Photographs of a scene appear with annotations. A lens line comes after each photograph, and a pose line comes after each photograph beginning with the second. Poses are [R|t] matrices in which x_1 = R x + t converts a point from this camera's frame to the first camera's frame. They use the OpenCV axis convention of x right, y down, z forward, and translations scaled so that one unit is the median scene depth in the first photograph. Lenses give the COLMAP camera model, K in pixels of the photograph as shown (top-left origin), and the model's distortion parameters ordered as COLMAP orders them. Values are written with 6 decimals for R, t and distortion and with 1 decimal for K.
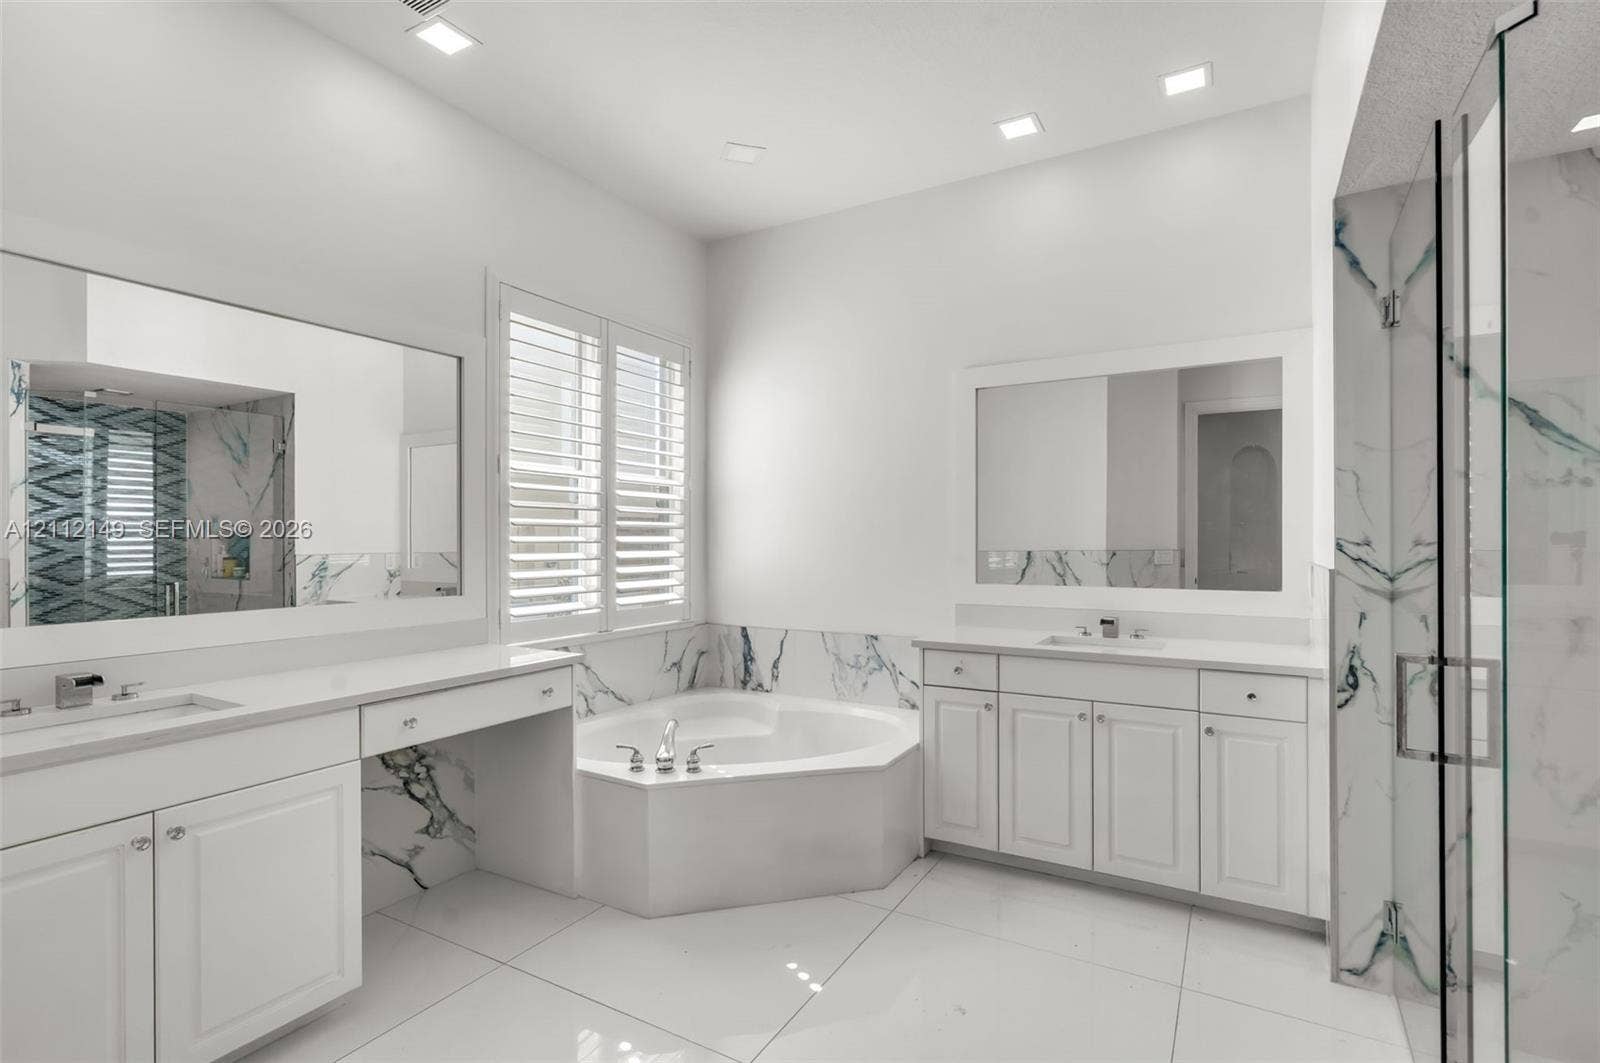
lens RADIAL K [[738.9, 0, 787.1], [0, 738.9, 535.8], [0, 0, 1]] dist [0.000524, 0.000137]
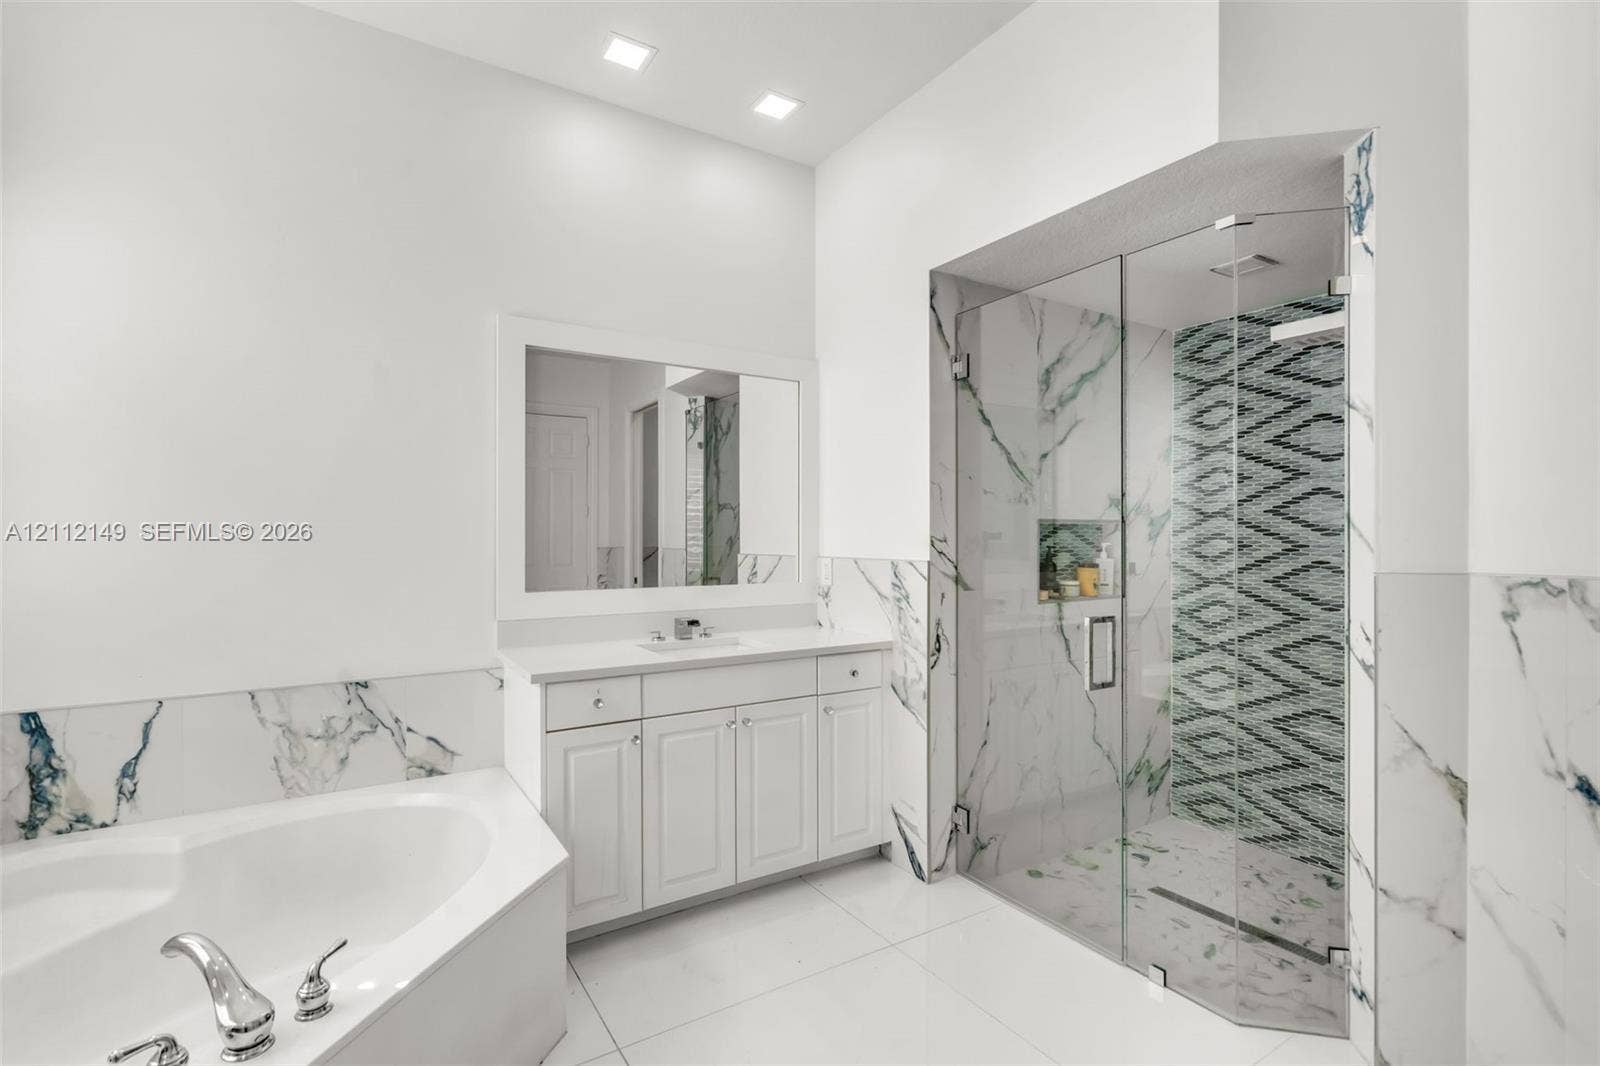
lens RADIAL K [[738.9, 0, 791.7], [0, 738.9, 539.4], [0, 0, 1]] dist [0.000524, 0.000137]
pose [[0.462042, 0.004282, 0.886847, -0.368717], [-0.005740, 0.999982, -0.001838, 0.008938], [-0.886839, -0.004241, 0.462059, 0.456952]]
